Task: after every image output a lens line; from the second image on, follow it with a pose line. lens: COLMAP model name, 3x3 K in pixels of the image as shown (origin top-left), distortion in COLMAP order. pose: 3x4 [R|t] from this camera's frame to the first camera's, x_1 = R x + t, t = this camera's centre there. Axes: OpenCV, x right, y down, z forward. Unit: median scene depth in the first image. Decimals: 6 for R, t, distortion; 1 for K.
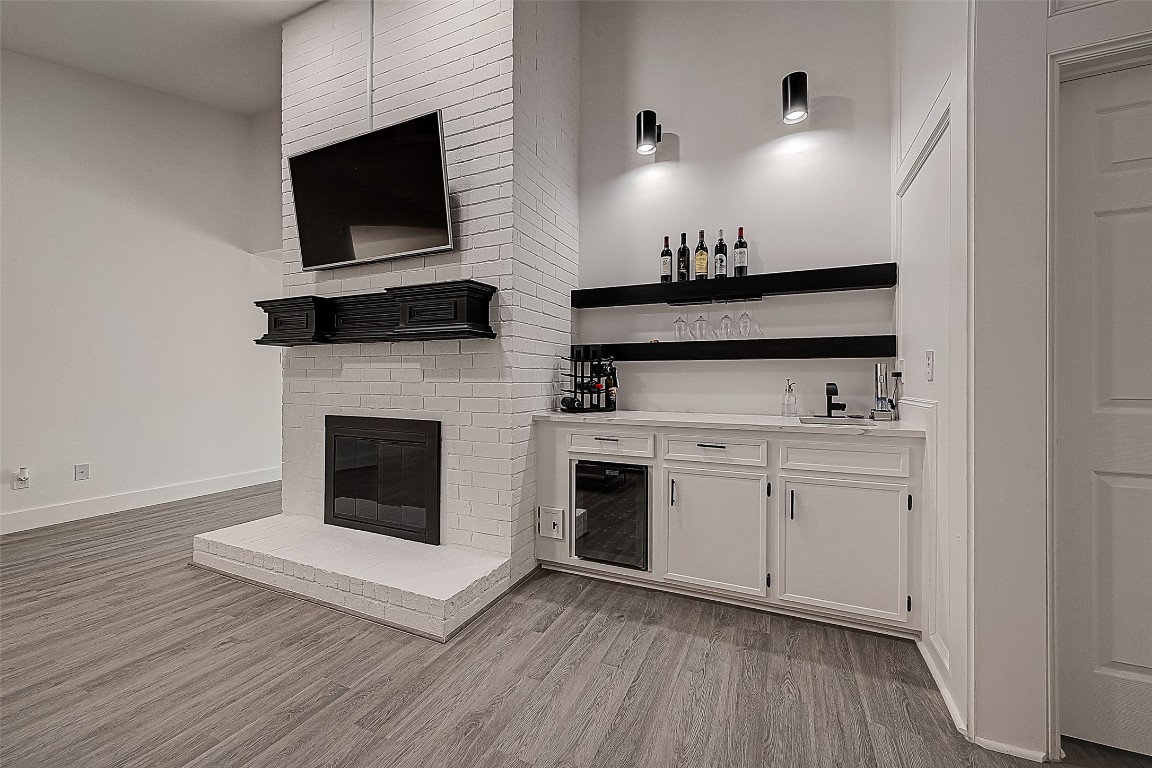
lens RADIAL K [[455.4, 0, 579.6], [0, 455.4, 375.3], [0, 0, 1]] dist [-0.002167, 0.001051]
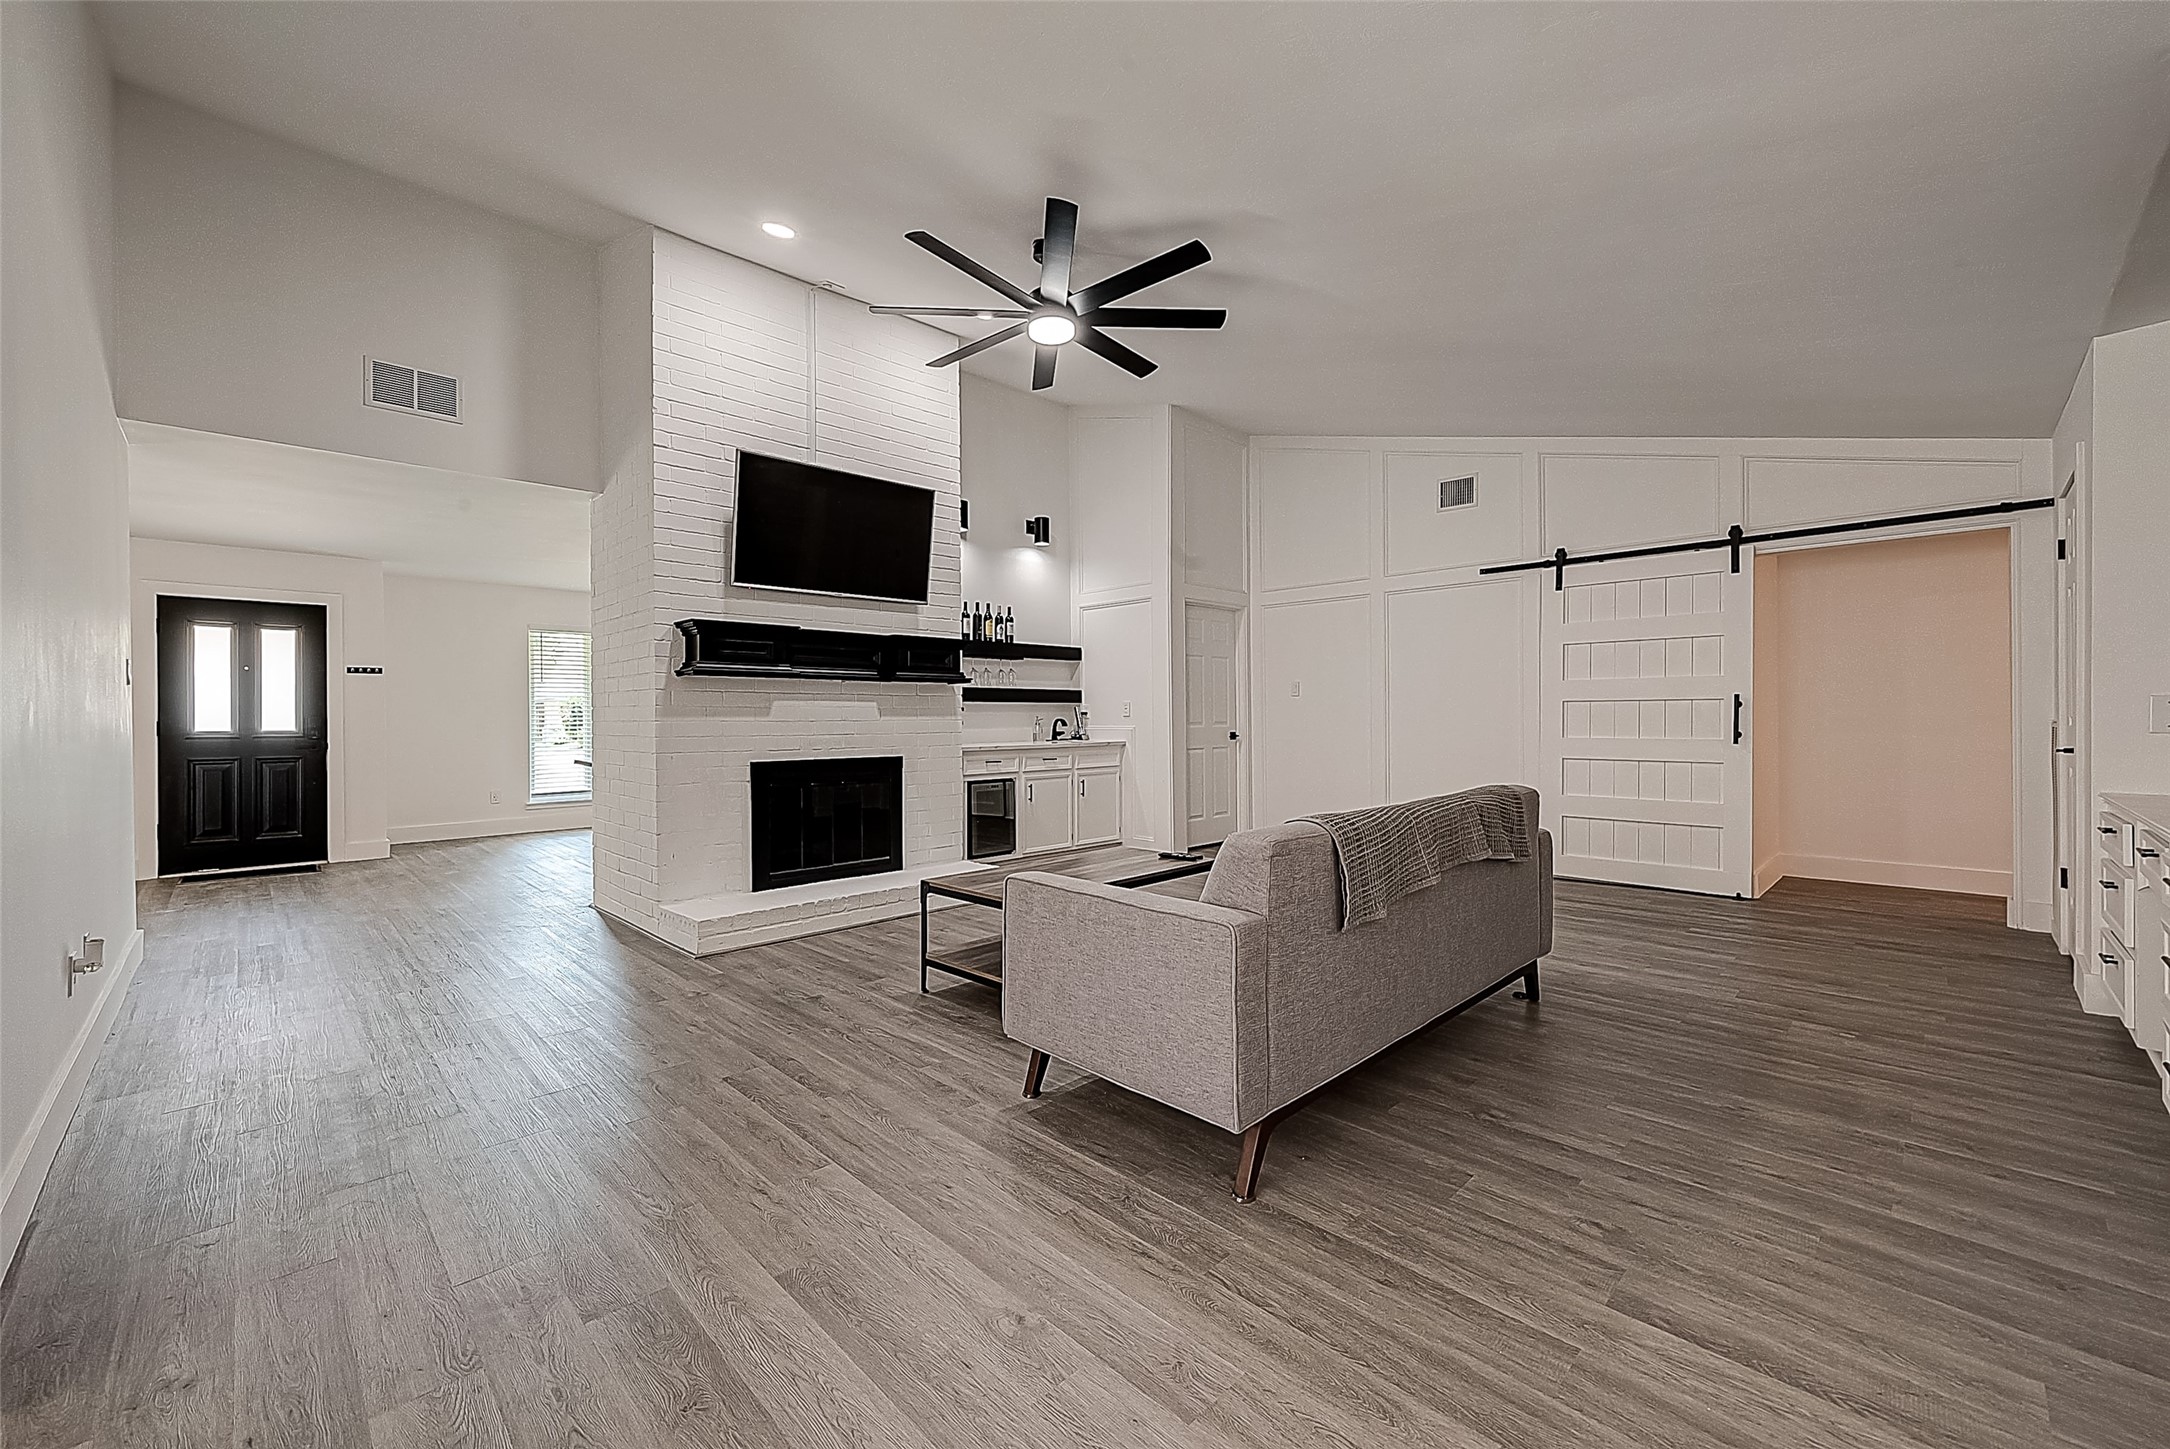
lens RADIAL K [[857.9, 0, 1081.0], [0, 857.9, 721.8], [0, 0, 1]] dist [-0.002167, 0.001051]
pose [[0.356149, -0.009409, 0.934382, -2.019970], [0.003032, 0.999956, 0.008914, 0.001142], [-0.934424, -0.000342, 0.356161, -0.134136]]
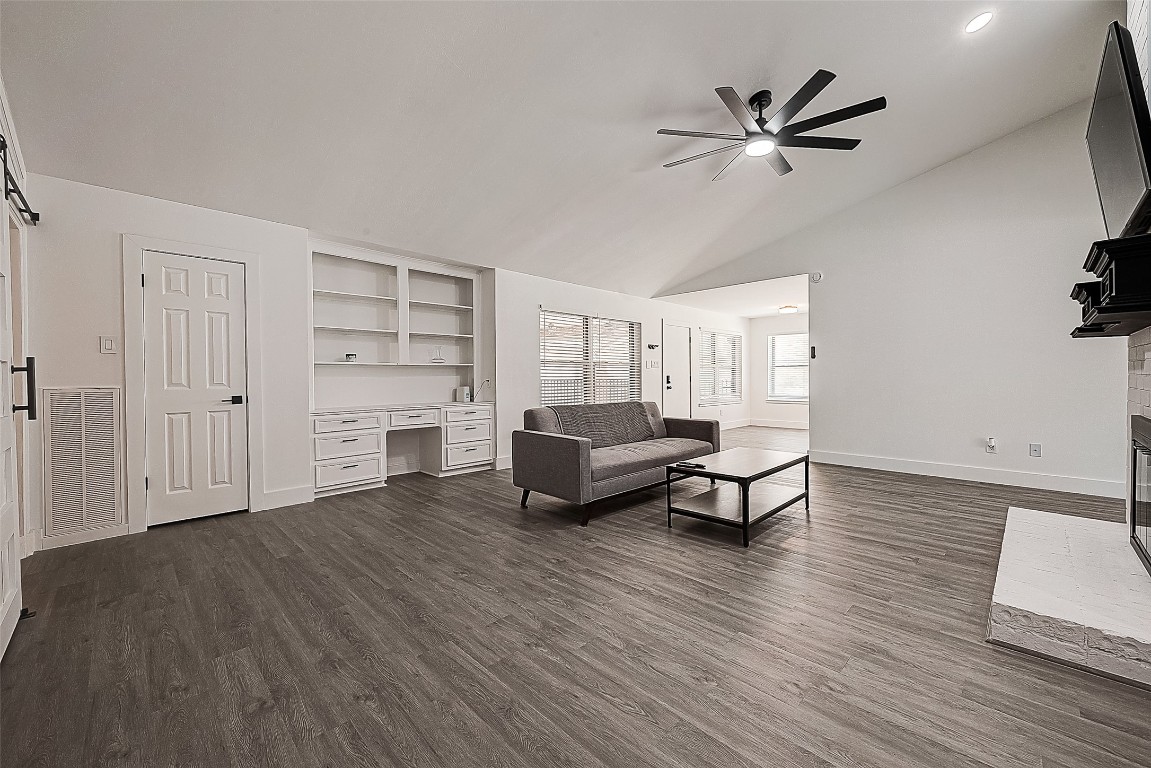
lens RADIAL K [[455.0, 0, 573.9], [0, 455.0, 381.4], [0, 0, 1]] dist [-0.002167, 0.001051]
pose [[-0.351252, 0.008316, -0.936244, 0.663659], [0.008667, 0.999947, 0.005630, 0.013950], [0.936241, -0.006137, -0.351306, 0.374581]]
